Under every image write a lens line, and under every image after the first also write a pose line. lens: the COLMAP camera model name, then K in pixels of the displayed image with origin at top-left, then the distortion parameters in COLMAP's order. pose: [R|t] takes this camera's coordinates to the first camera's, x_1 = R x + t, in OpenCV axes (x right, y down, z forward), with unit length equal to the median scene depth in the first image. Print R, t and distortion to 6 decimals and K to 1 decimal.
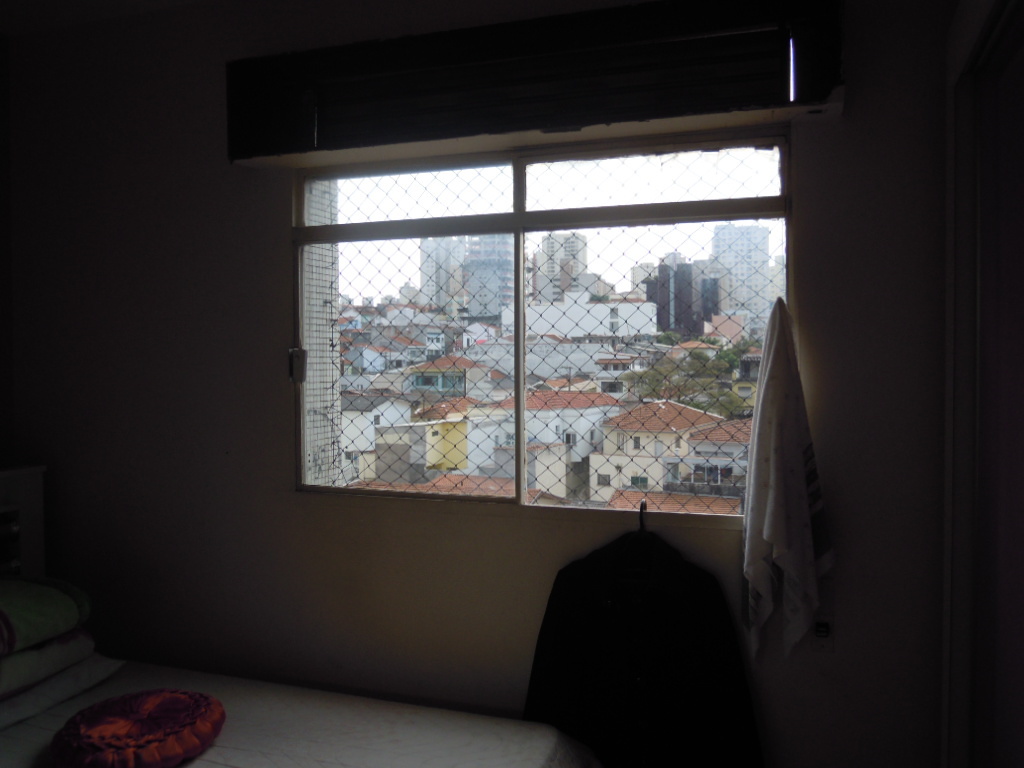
lens RADIAL K [[844.5, 0, 528.3], [0, 844.5, 384.5], [0, 0, 1]] dist [-0.068655, 0.053822]
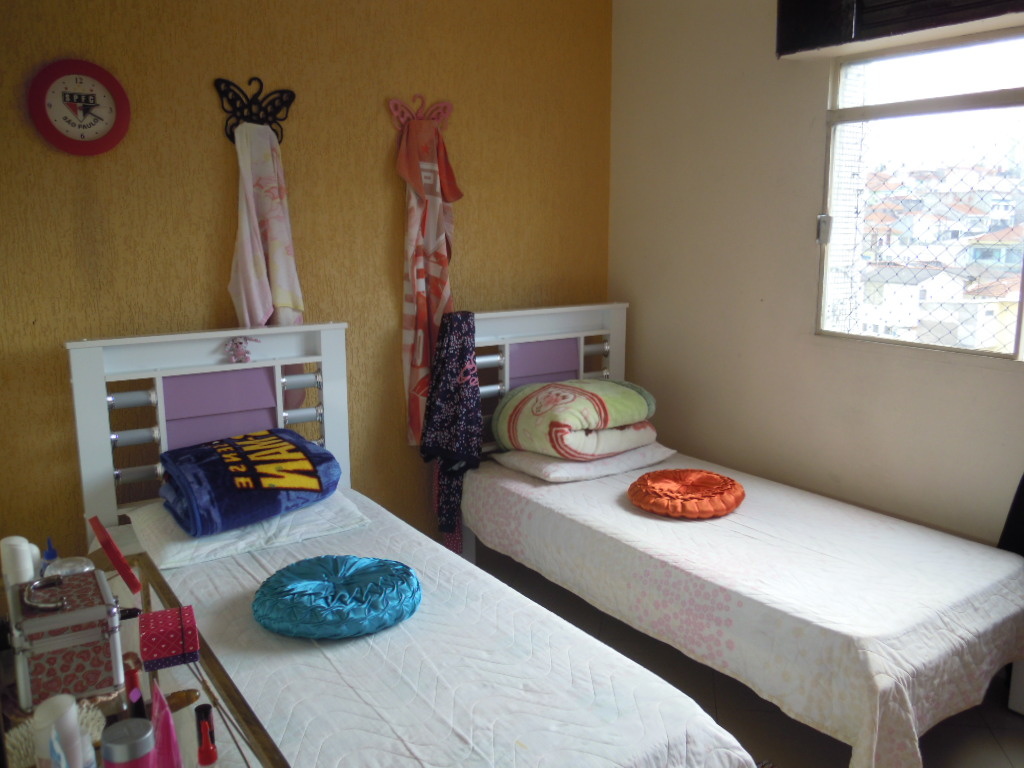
lens RADIAL K [[844.5, 0, 528.3], [0, 844.5, 384.5], [0, 0, 1]] dist [-0.068655, 0.053822]
pose [[0.812392, 0.112741, -0.572108, 0.092284], [-0.022837, 0.986530, 0.161979, 0.012385], [0.582664, -0.118525, 0.804024, -0.234597]]
